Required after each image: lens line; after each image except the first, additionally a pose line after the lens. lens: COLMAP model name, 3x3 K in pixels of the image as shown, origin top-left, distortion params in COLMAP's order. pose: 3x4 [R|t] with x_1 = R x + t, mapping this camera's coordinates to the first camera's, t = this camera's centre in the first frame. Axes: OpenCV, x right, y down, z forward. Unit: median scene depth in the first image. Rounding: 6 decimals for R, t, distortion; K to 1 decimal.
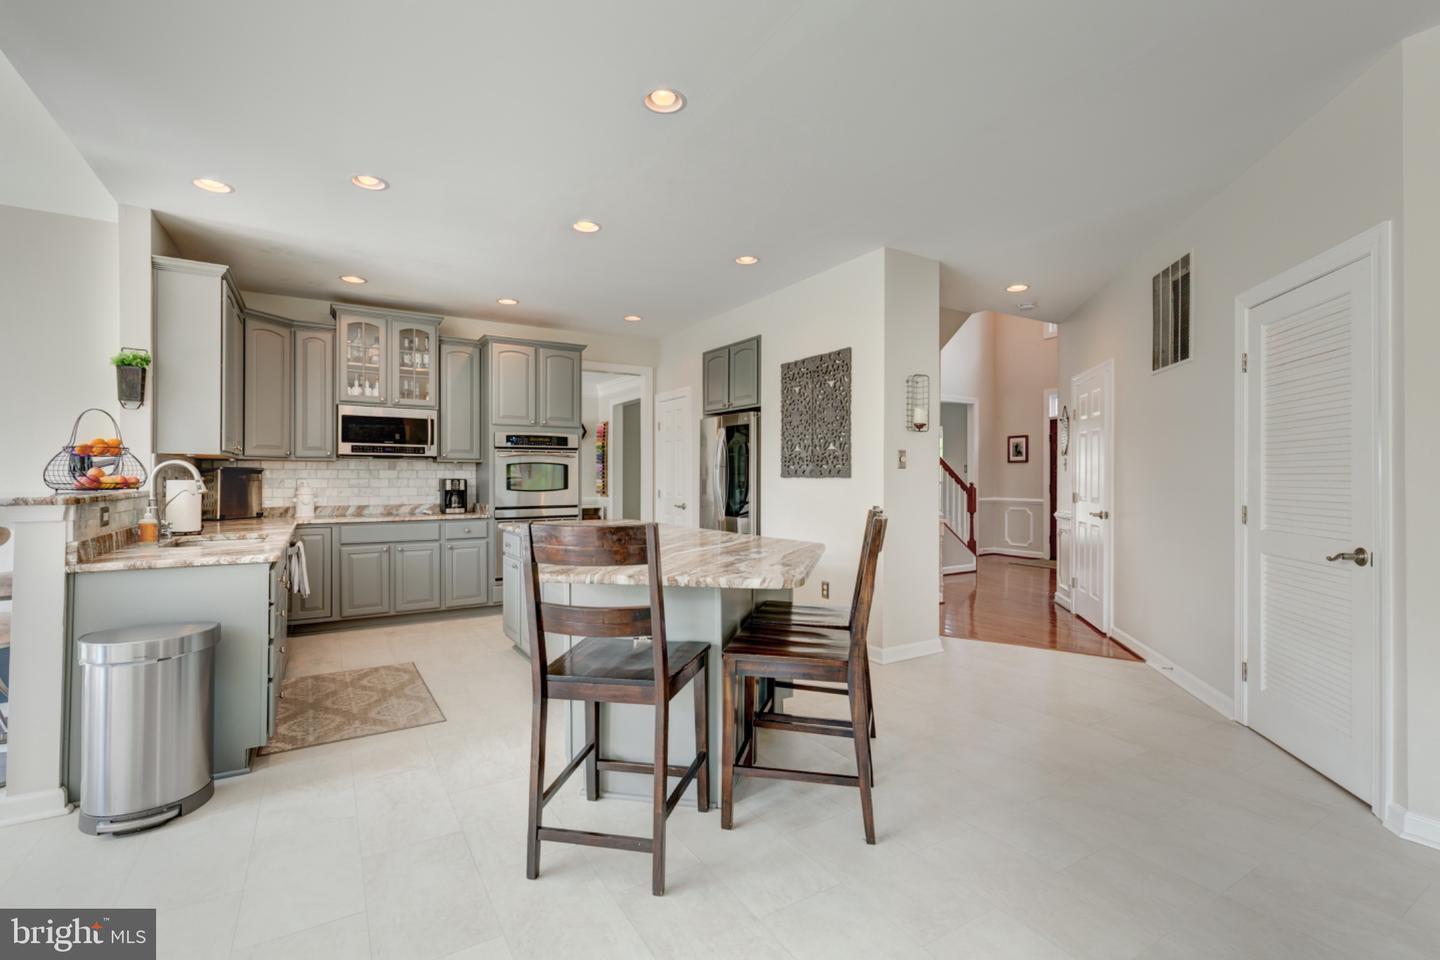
lens RADIAL K [[676.4, 0, 717.7], [0, 676.4, 474.3], [0, 0, 1]] dist [0.002630, 0.000957]
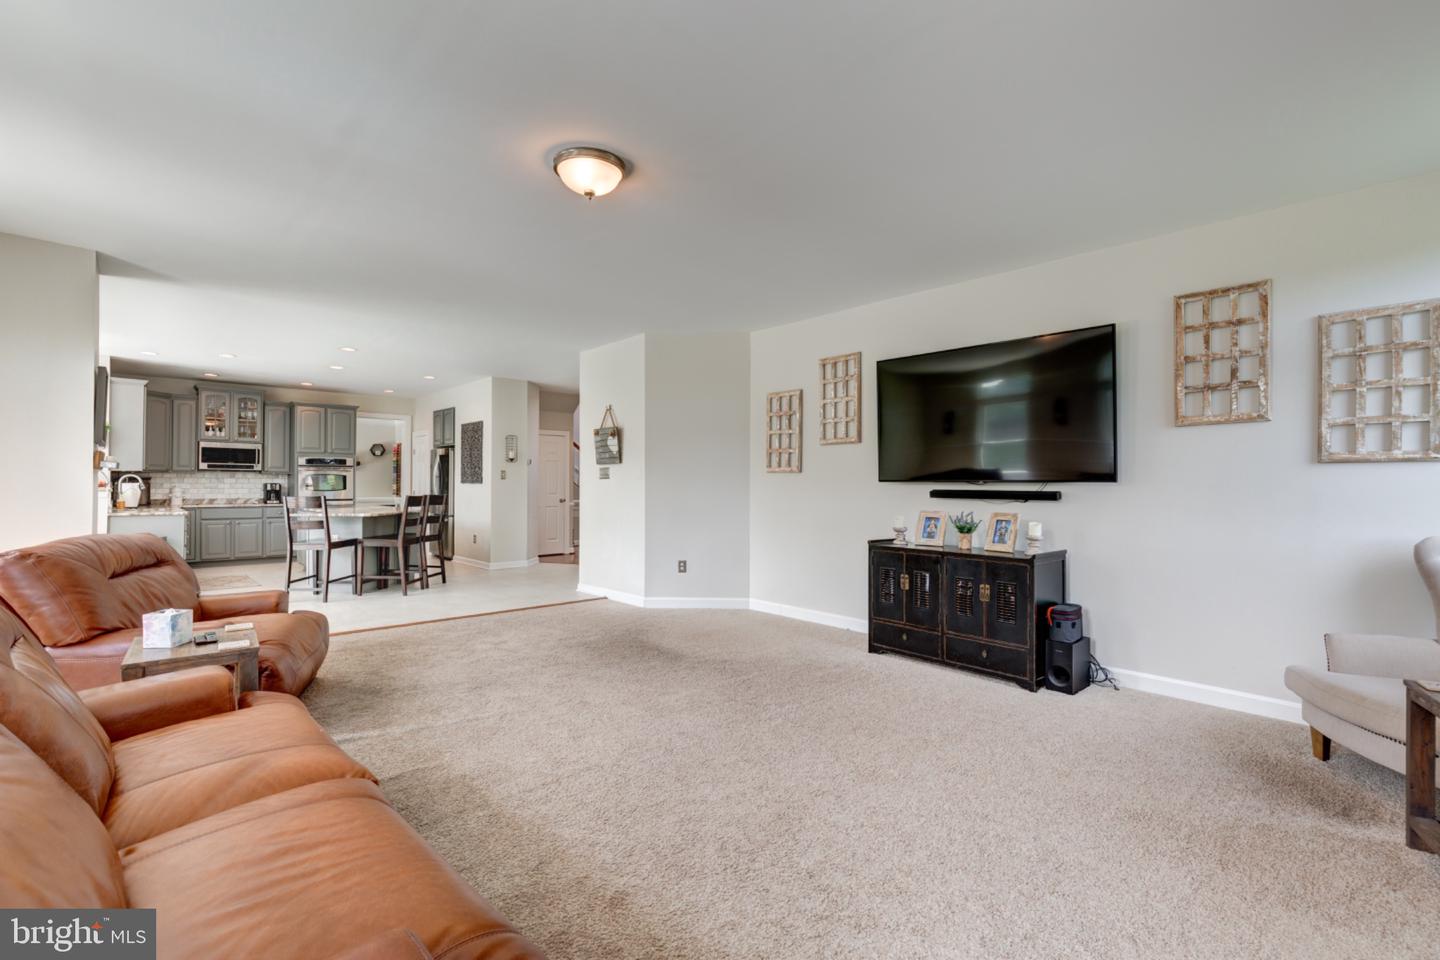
lens RADIAL K [[676.4, 0, 721.3], [0, 676.4, 478.4], [0, 0, 1]] dist [0.002630, 0.000957]
pose [[0.981787, 0.005583, 0.189900, 0.422721], [-0.004686, 0.999976, -0.005175, -0.002550], [-0.189925, 0.004191, 0.981790, -0.951108]]
